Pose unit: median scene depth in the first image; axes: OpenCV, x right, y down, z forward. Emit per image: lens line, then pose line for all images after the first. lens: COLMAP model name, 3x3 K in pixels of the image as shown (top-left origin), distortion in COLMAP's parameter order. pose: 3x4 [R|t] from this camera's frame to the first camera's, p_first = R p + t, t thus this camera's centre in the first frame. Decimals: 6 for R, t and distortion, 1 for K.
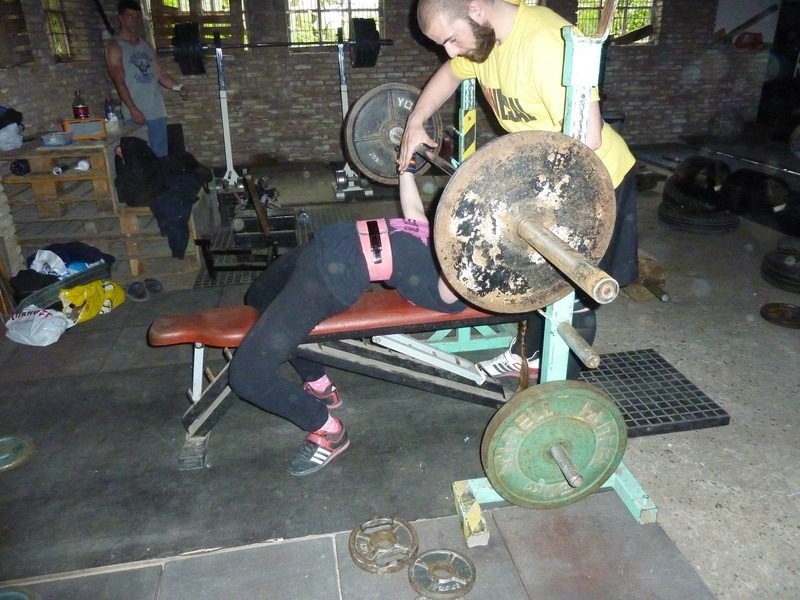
lens RADIAL K [[628.7, 0, 400.0], [0, 628.7, 300.0], [0, 0, 1]] dist [-0.032923, -0.000493]
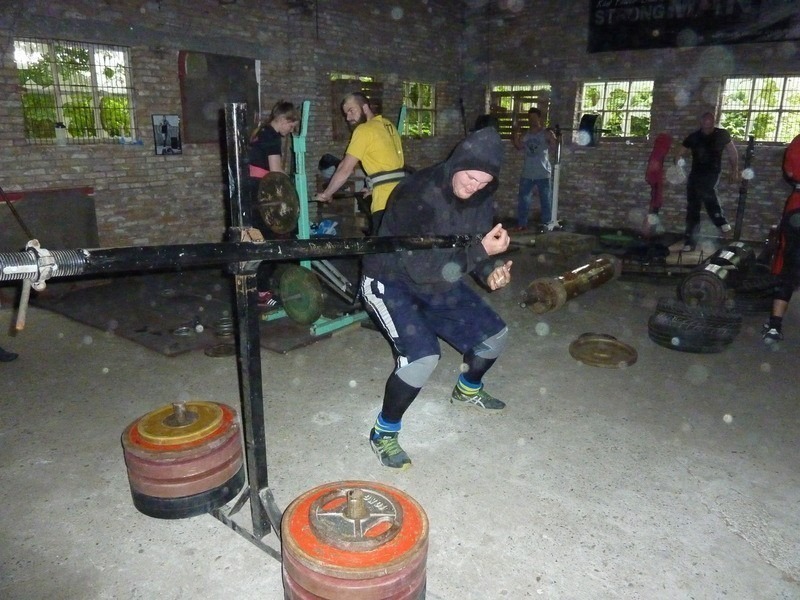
lens RADIAL K [[628.7, 0, 400.0], [0, 628.7, 300.0], [0, 0, 1]] dist [-0.032923, -0.000493]
pose [[0.657724, 0.219131, -0.720681, 1.435257], [-0.312073, 0.950049, 0.004062, 0.081348], [0.685573, 0.222234, 0.693255, -0.234248]]
